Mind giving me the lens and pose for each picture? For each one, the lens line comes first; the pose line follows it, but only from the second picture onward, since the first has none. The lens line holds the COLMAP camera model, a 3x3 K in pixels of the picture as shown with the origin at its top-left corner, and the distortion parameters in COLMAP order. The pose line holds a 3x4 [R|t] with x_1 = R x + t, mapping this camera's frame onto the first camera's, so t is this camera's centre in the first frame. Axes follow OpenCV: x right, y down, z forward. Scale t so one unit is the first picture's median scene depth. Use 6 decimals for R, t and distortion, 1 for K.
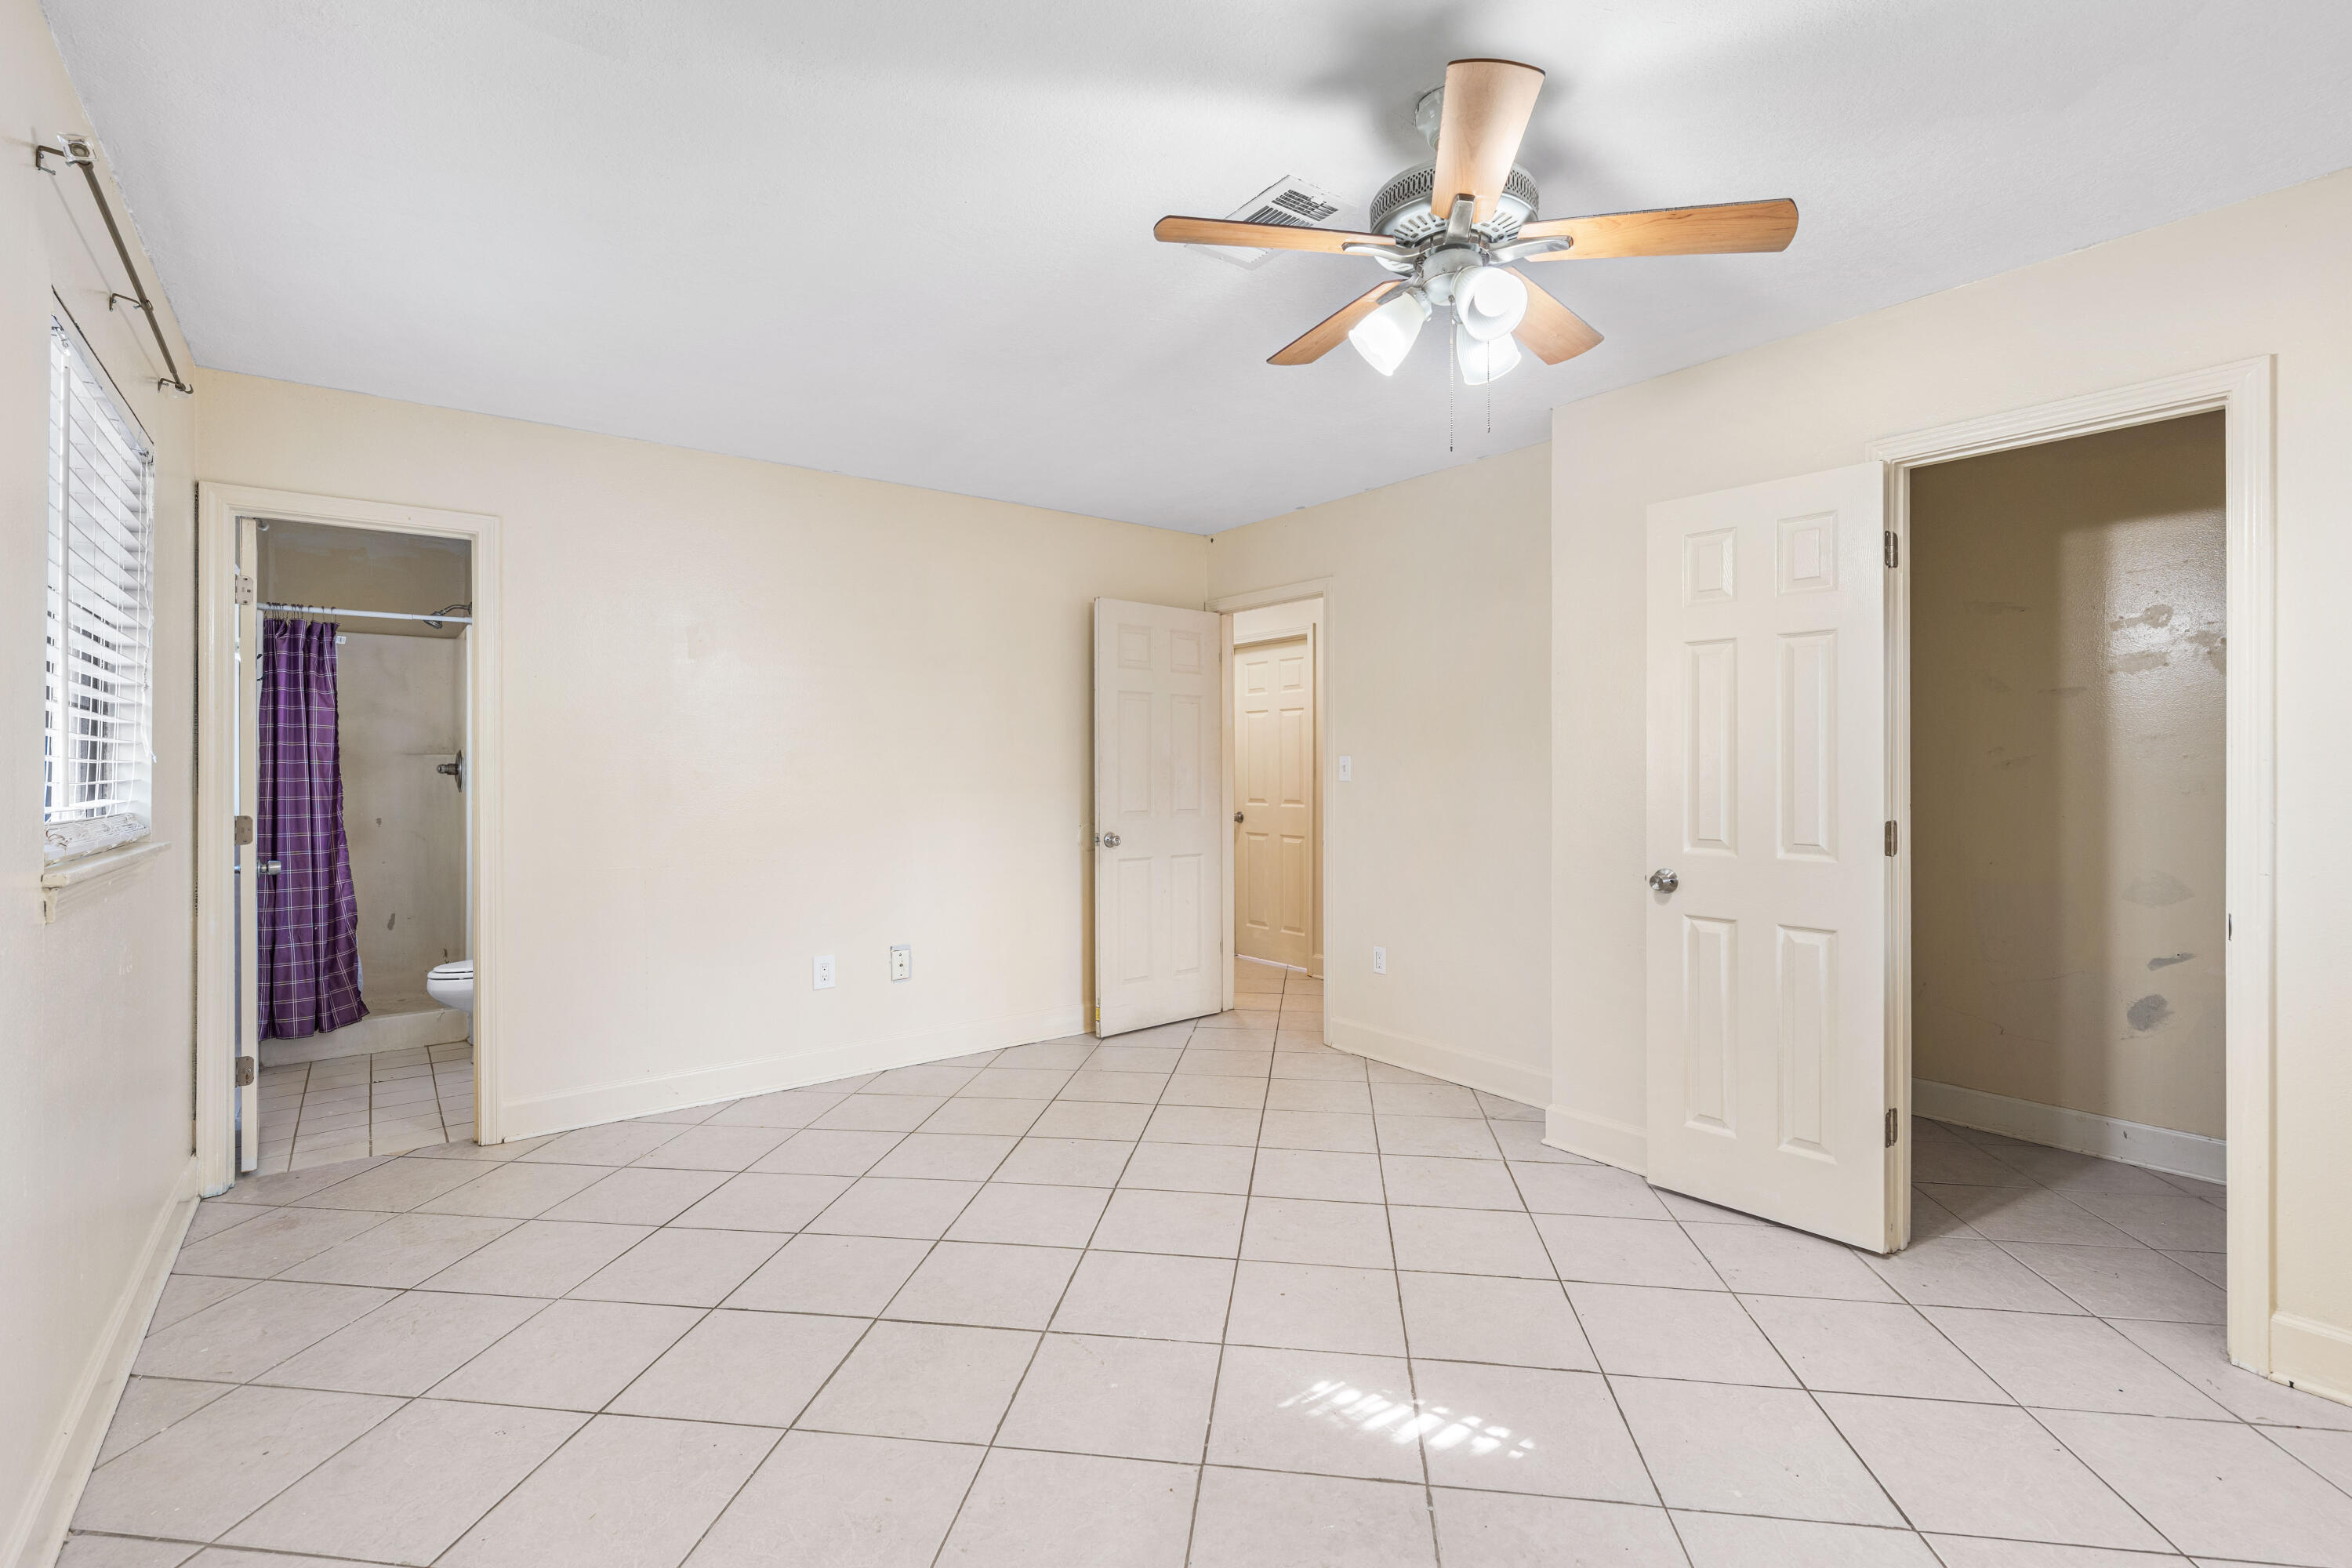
lens RADIAL K [[1089.2, 0, 1174.9], [0, 1089.2, 767.2], [0, 0, 1]] dist [0.001000, 0.000230]
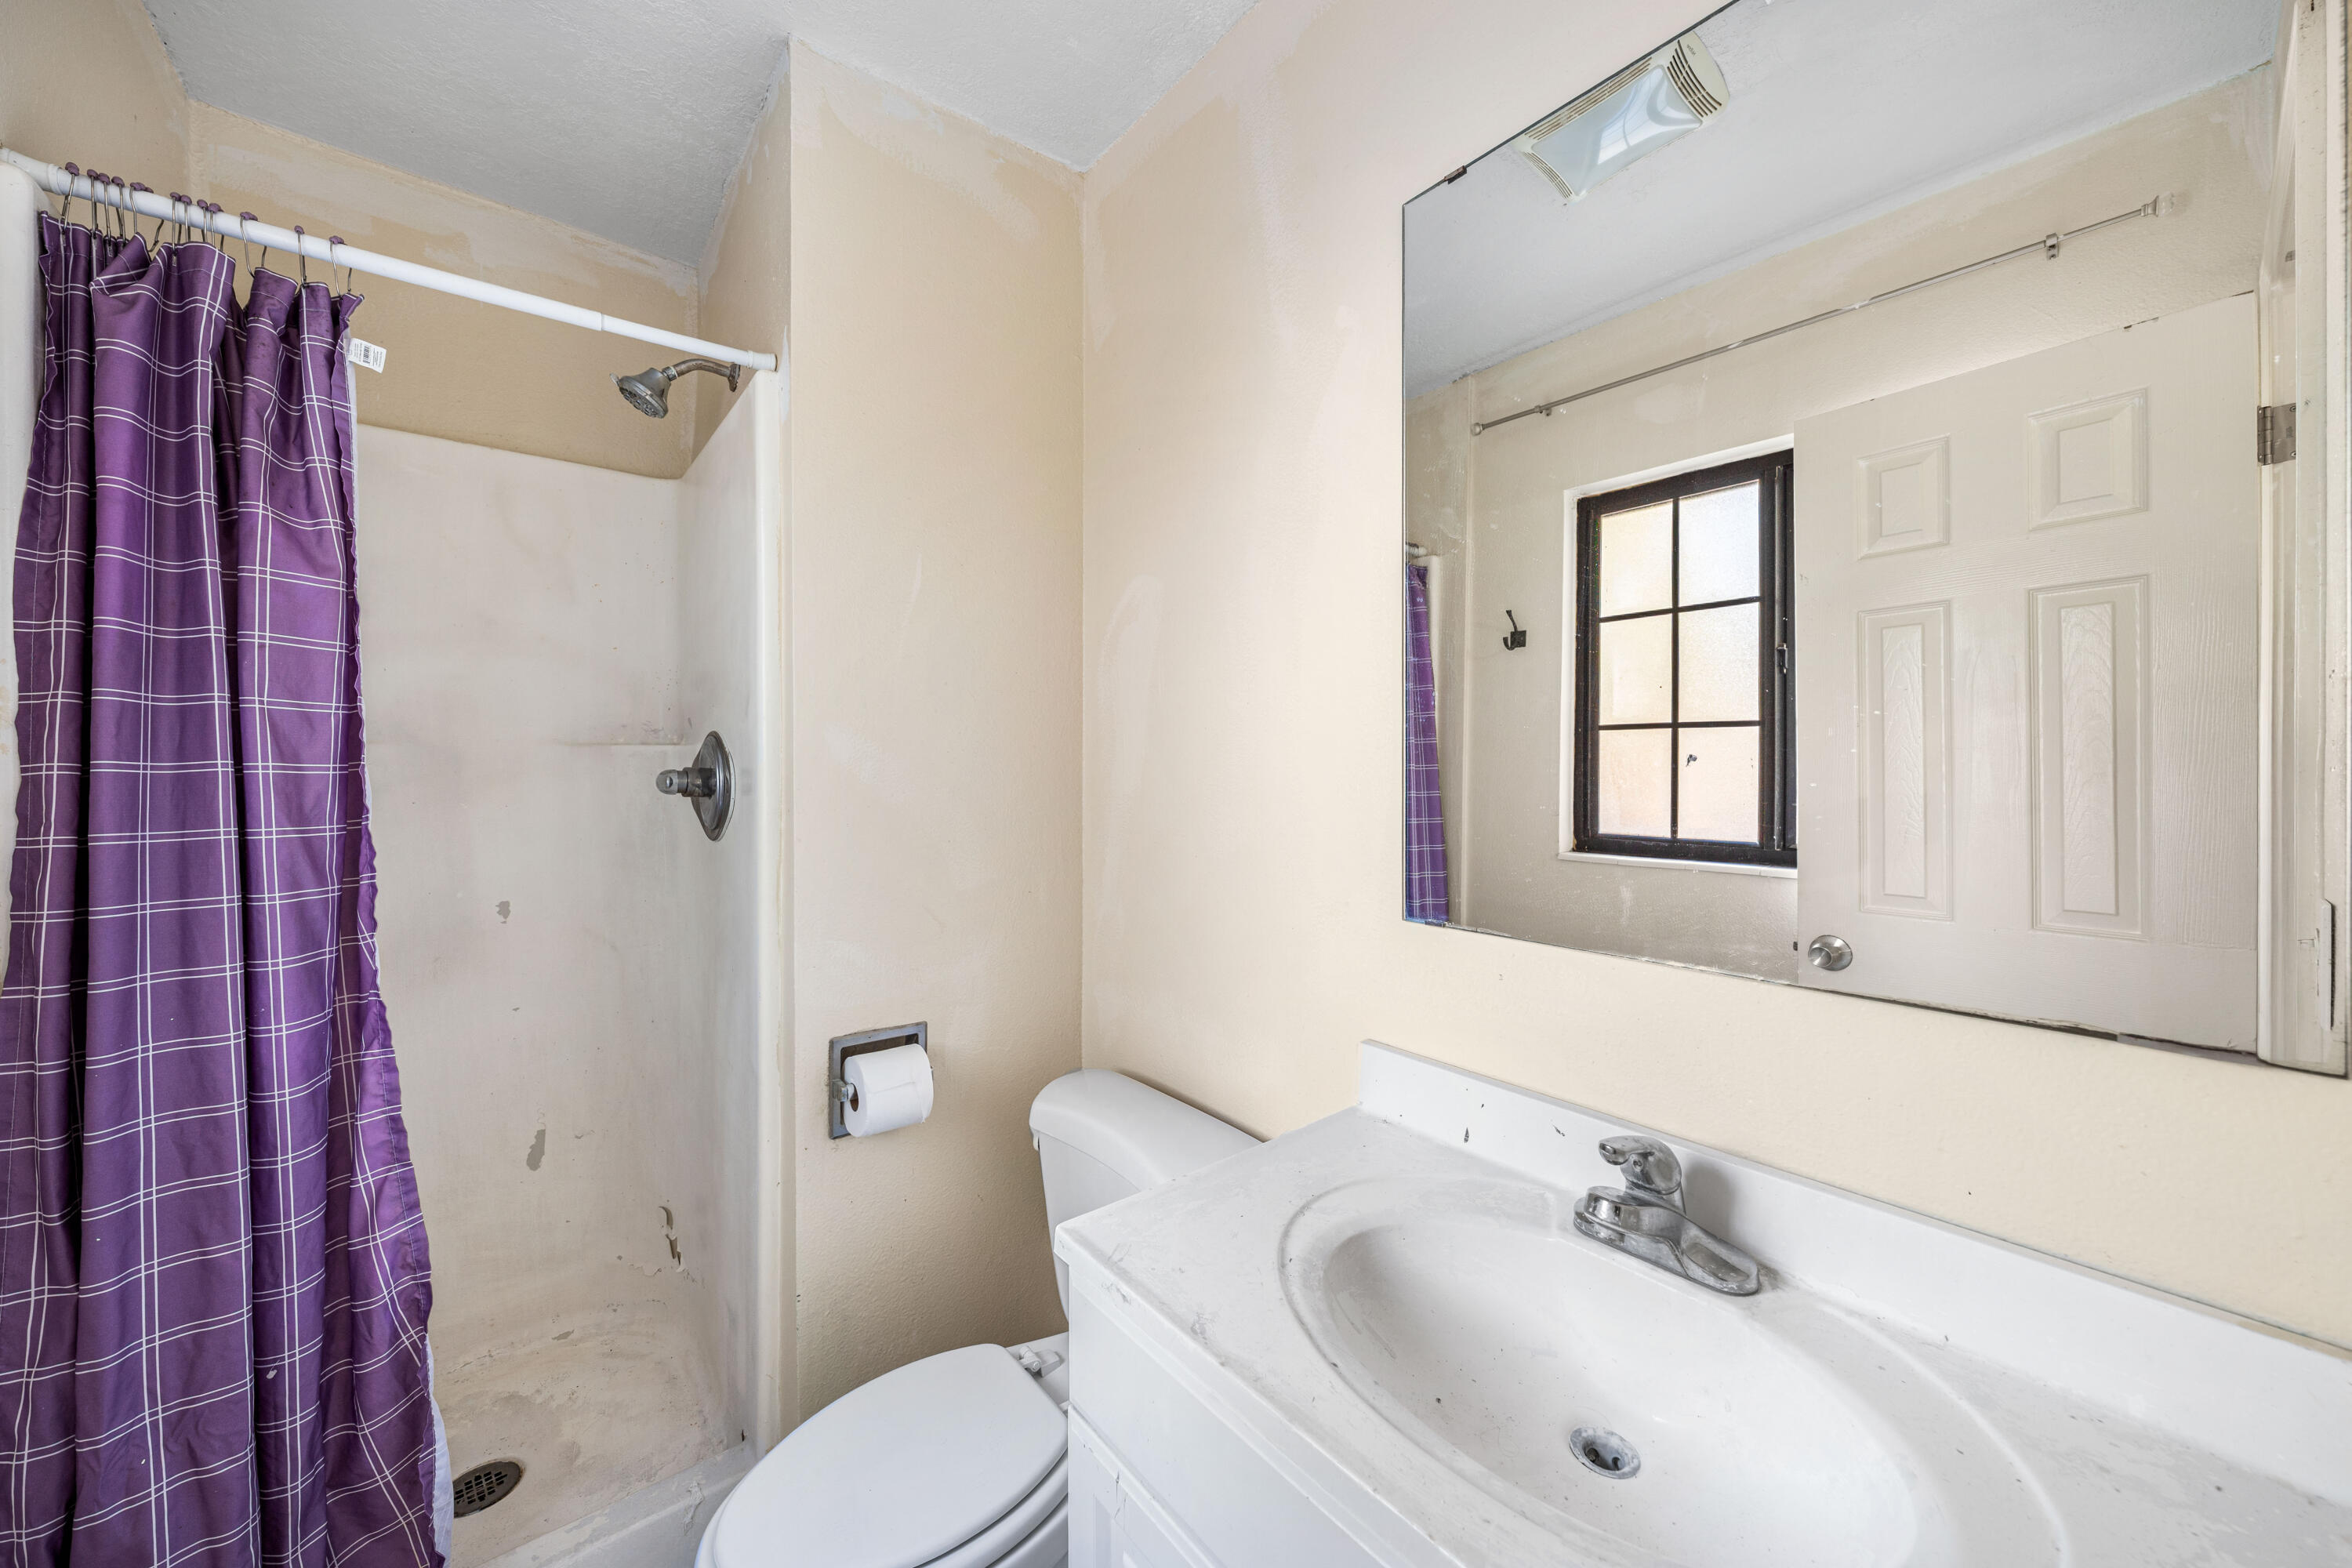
lens RADIAL K [[856.8, 0, 1179.0], [0, 856.8, 771.4], [0, 0, 1]] dist [-0.001994, -0.000296]
pose [[0.999407, 0.003079, 0.034286, -0.562333], [-0.003549, 0.999901, 0.013637, -0.007639], [-0.034240, -0.013750, 0.999319, 0.772604]]
